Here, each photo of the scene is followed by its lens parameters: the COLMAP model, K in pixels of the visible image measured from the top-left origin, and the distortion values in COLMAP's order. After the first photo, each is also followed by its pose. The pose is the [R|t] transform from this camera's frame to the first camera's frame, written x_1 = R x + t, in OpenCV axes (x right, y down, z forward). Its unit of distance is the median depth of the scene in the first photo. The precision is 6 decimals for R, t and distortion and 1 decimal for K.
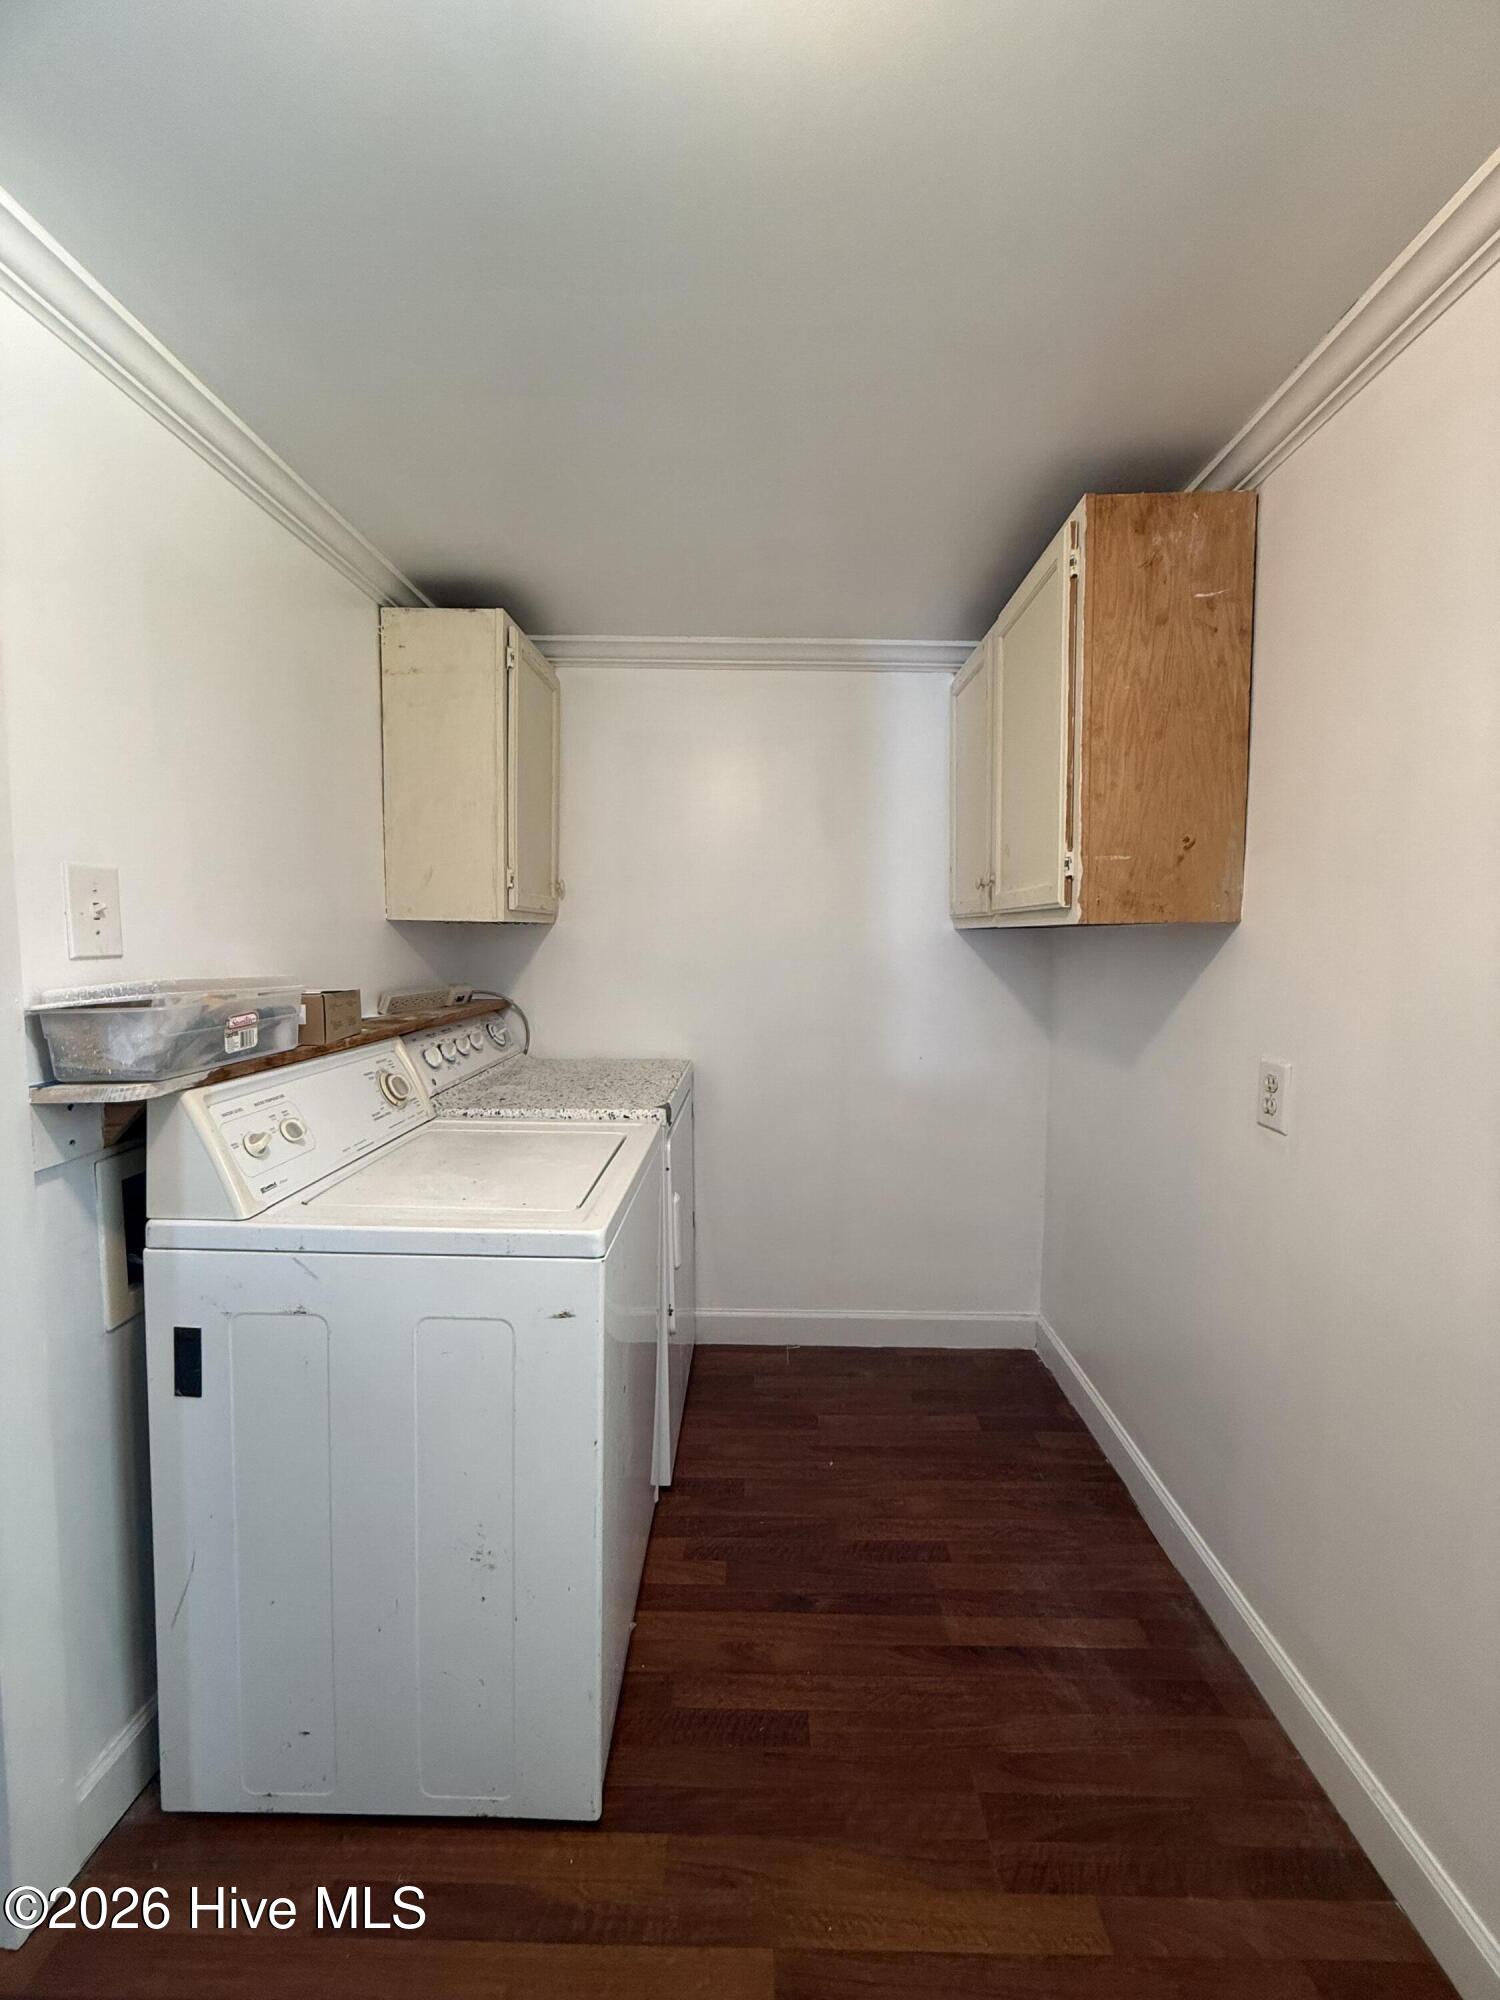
lens RADIAL K [[790.8, 0, 750.0], [0, 790.8, 1000.0], [0, 0, 1]] dist [-0.001286, -0.000750]
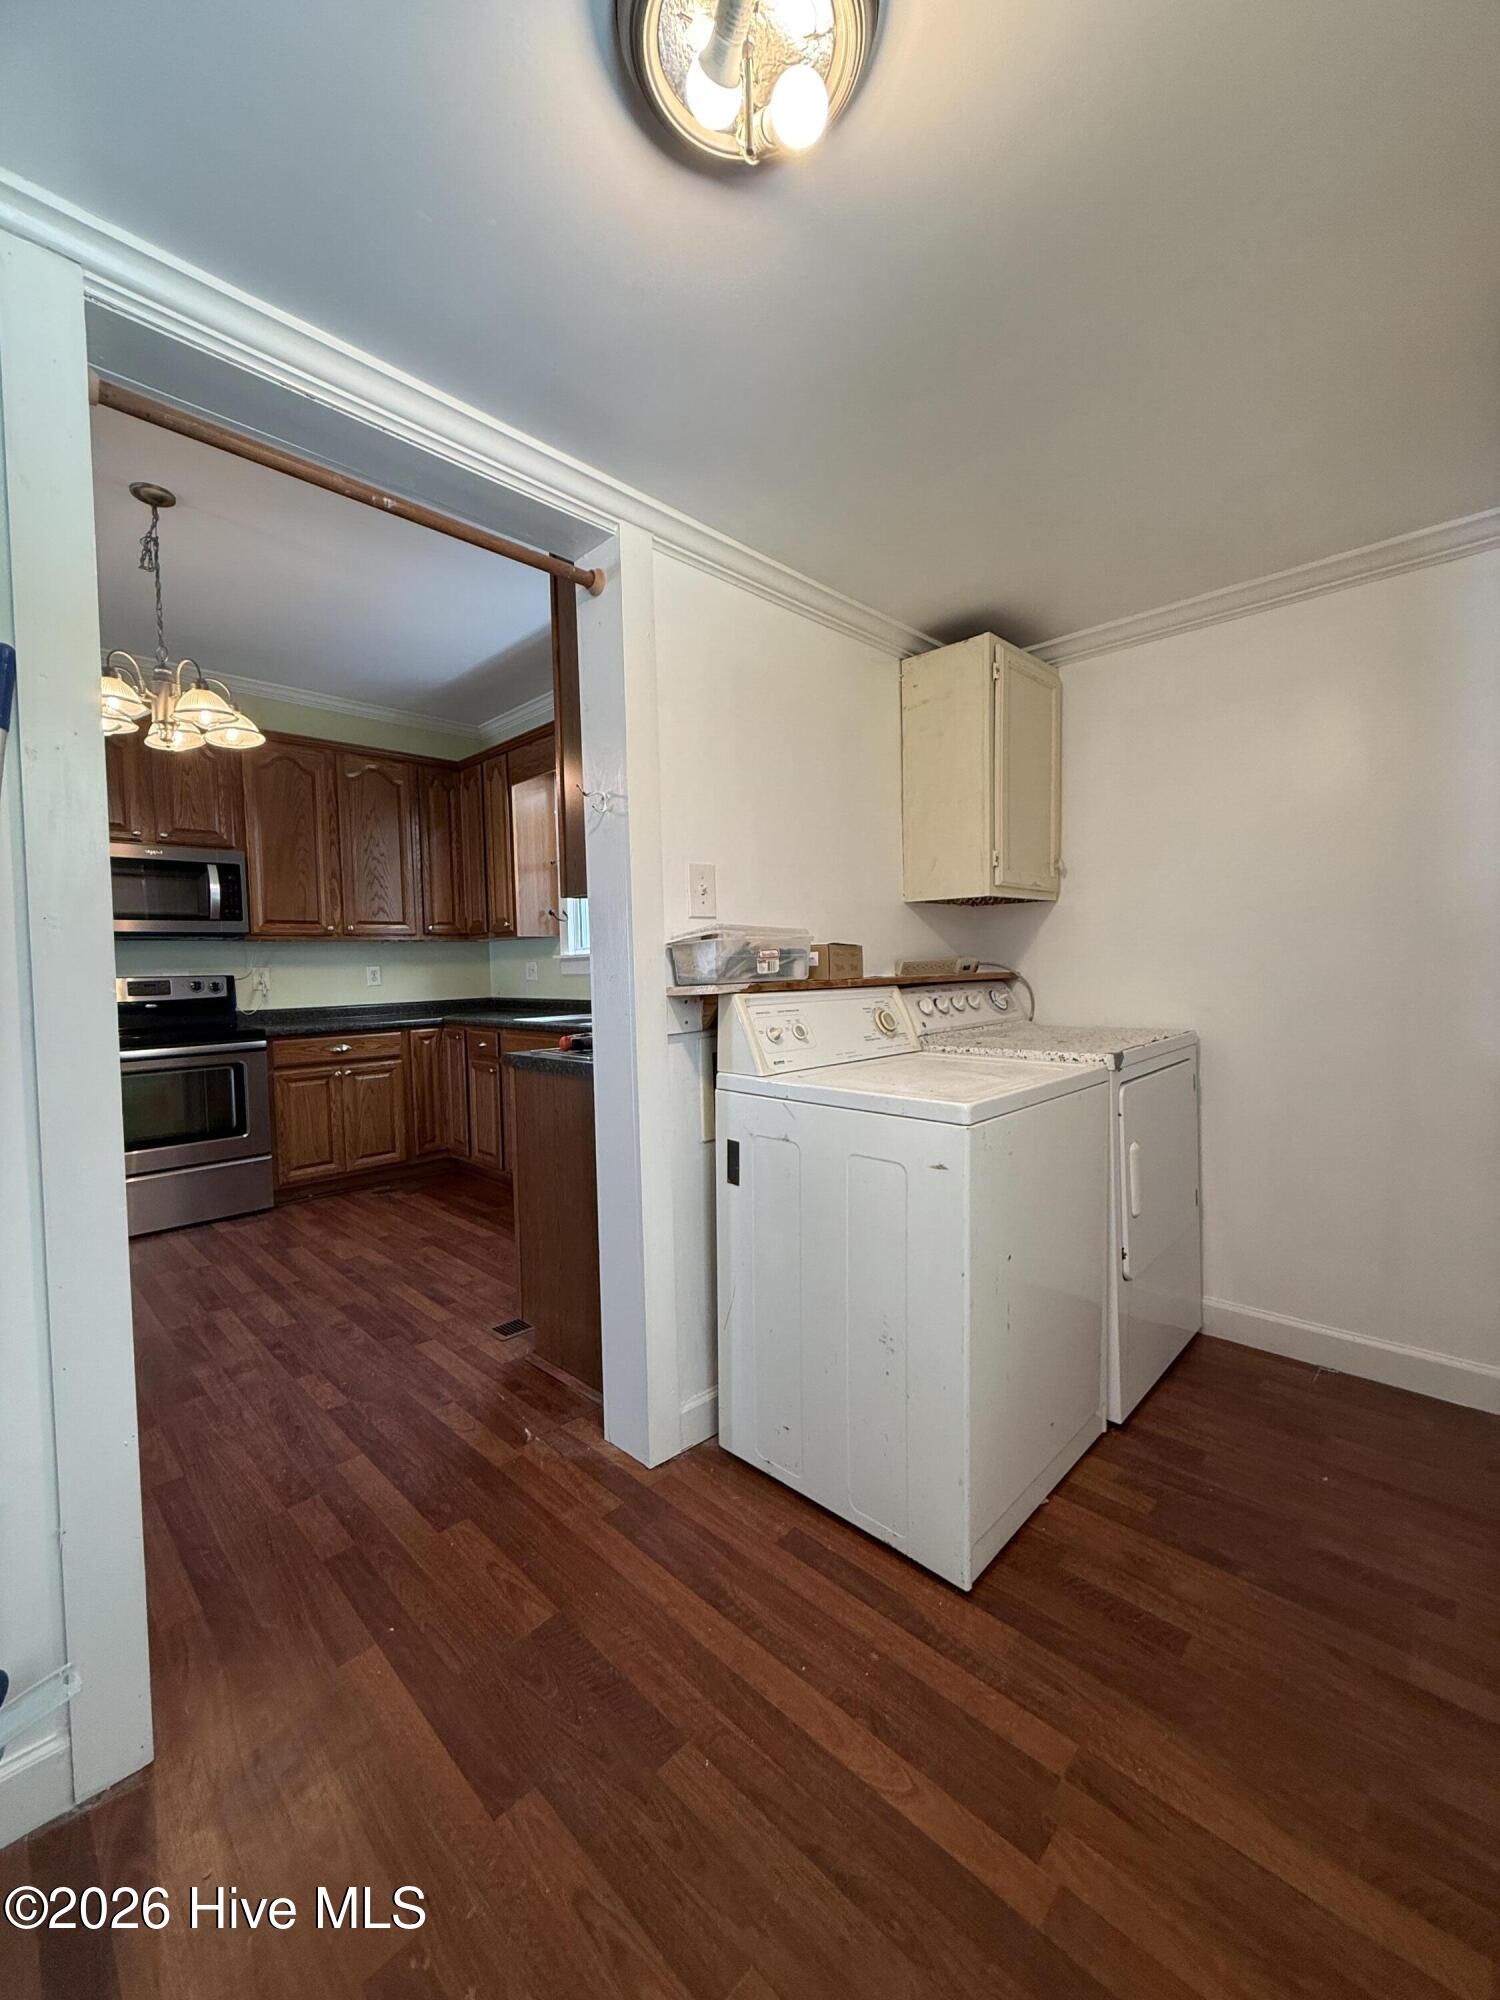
lens RADIAL K [[790.8, 0, 750.0], [0, 790.8, 1000.0], [0, 0, 1]] dist [-0.001286, -0.000750]
pose [[0.729485, 0.006456, -0.683967, 0.310042], [-0.024389, 0.999565, -0.016578, 0.111708], [0.683562, 0.028774, 0.729325, -0.124678]]
